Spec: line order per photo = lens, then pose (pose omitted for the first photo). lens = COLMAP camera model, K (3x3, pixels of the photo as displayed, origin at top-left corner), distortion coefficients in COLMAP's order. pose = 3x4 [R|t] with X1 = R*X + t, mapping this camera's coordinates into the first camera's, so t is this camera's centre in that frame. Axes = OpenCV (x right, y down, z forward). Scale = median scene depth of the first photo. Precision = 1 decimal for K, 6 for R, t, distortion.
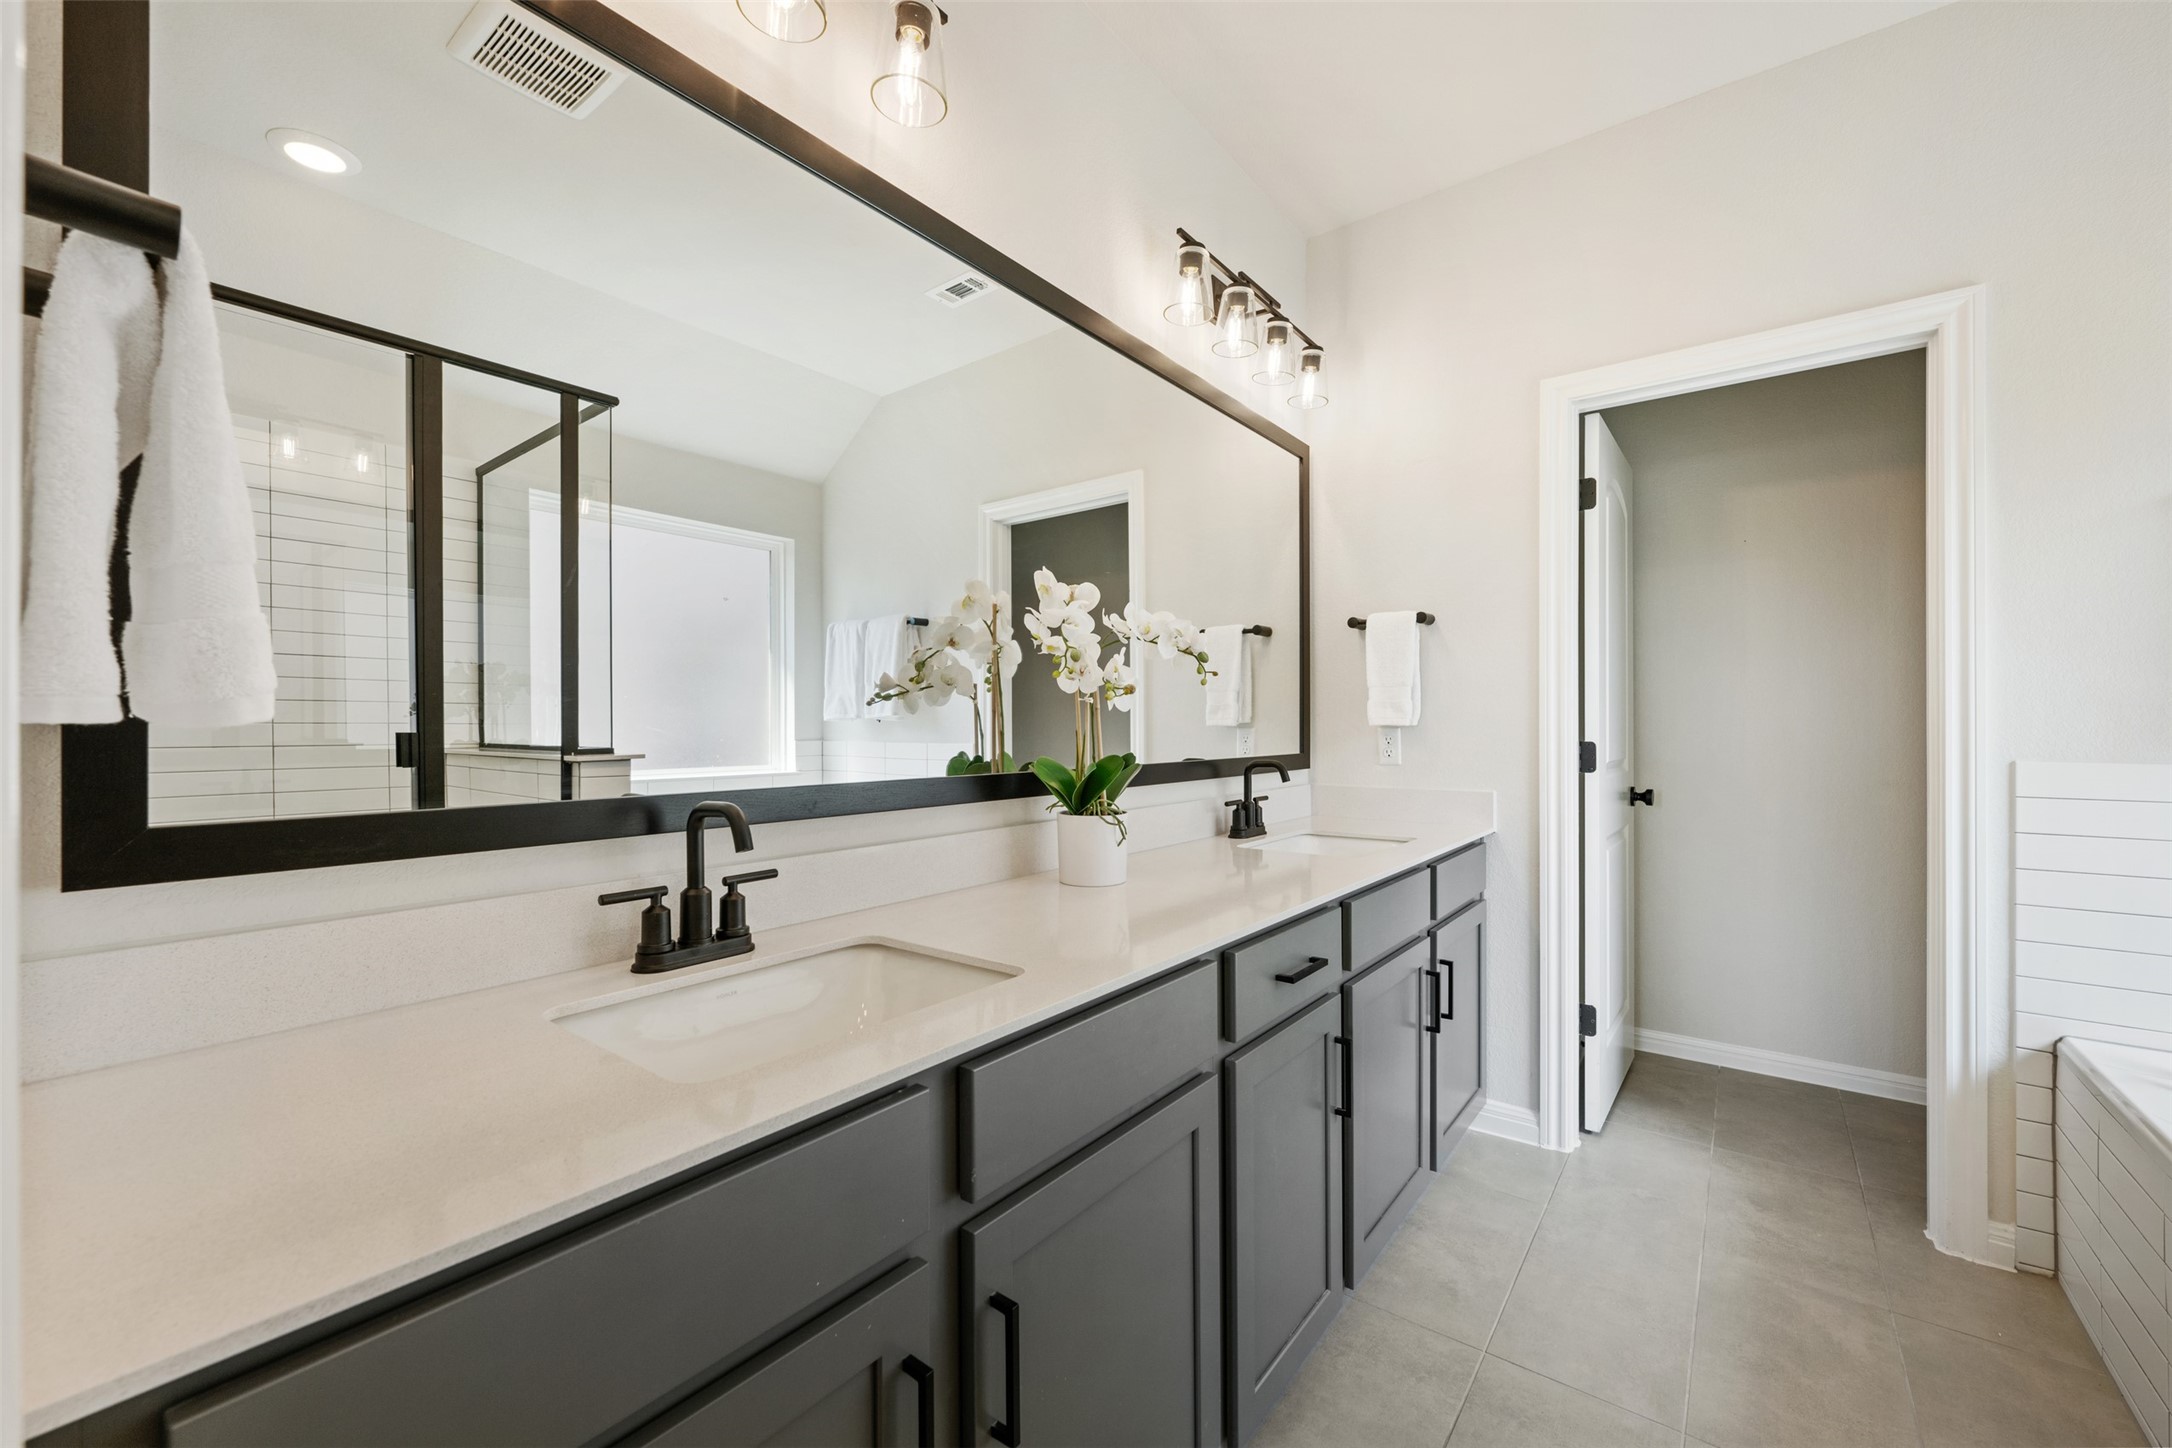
lens RADIAL K [[859.4, 0, 1086.1], [0, 859.4, 726.2], [0, 0, 1]] dist [-0.000303, 0.000066]
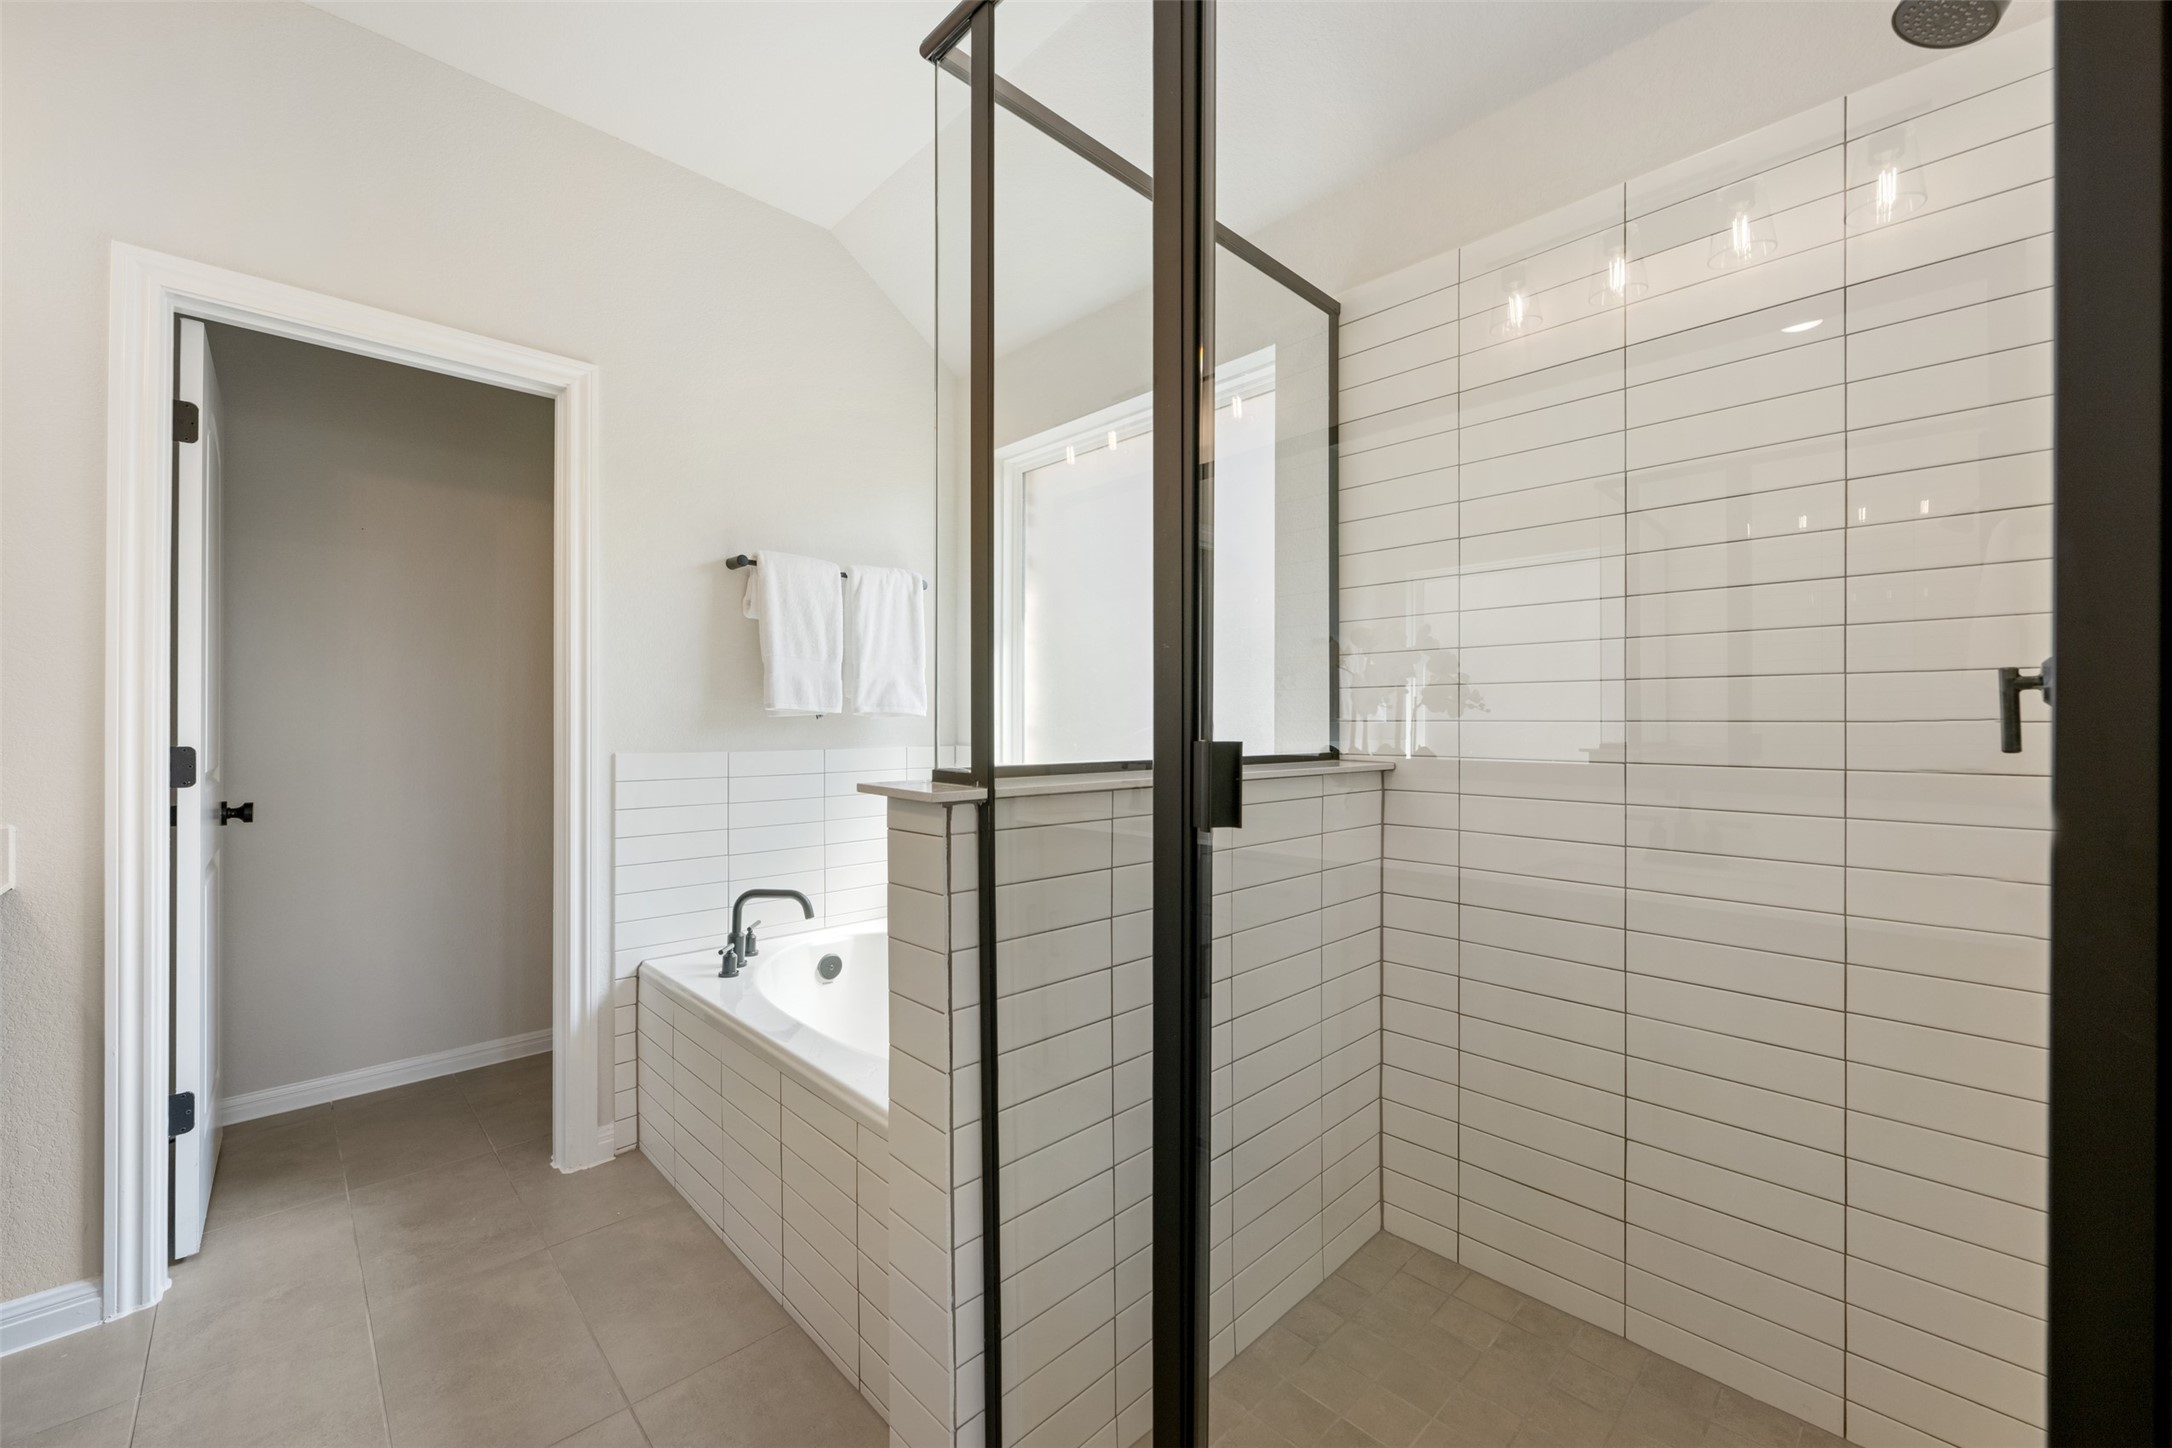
lens RADIAL K [[859.4, 0, 1085.8], [0, 859.4, 720.6], [0, 0, 1]] dist [-0.000303, 0.000066]
pose [[0.155336, 0.004937, 0.987849, -0.051414], [0.002191, 0.999983, -0.005342, 0.000676], [-0.987859, 0.002994, 0.155323, 0.104718]]
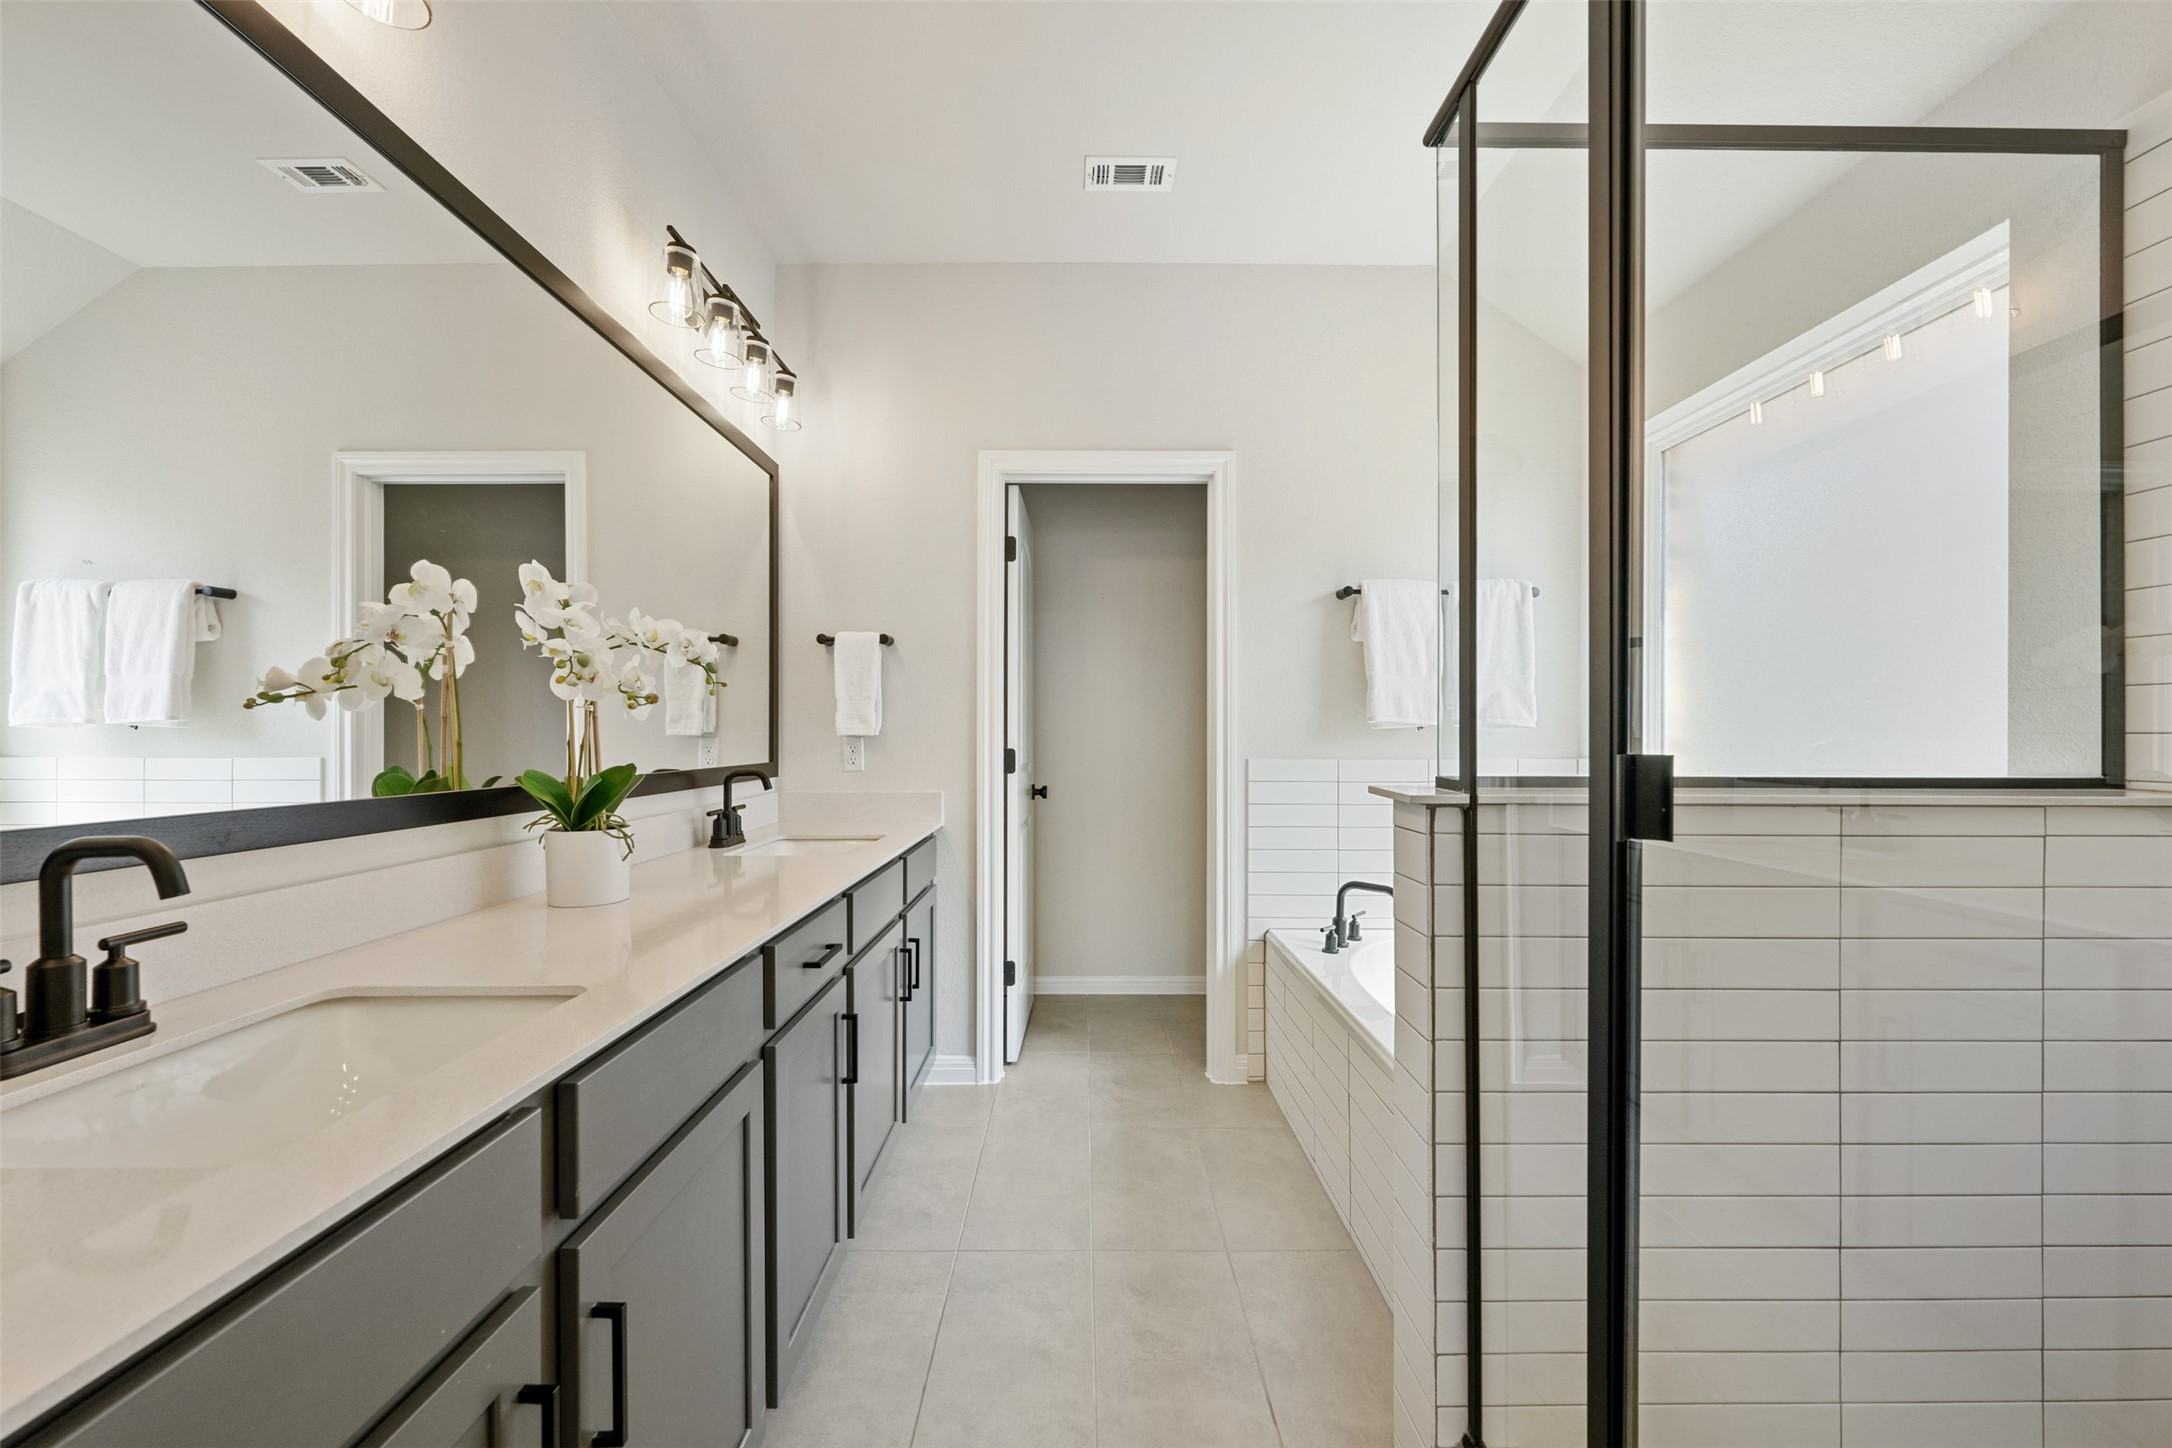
lens RADIAL K [[859.4, 0, 1081.7], [0, 859.4, 735.5], [0, 0, 1]] dist [-0.000303, 0.000066]
pose [[0.791998, 0.001558, 0.610522, -0.105195], [-0.001235, 0.999999, -0.000949, -0.000015], [-0.610523, -0.000003, 0.791999, -0.052673]]
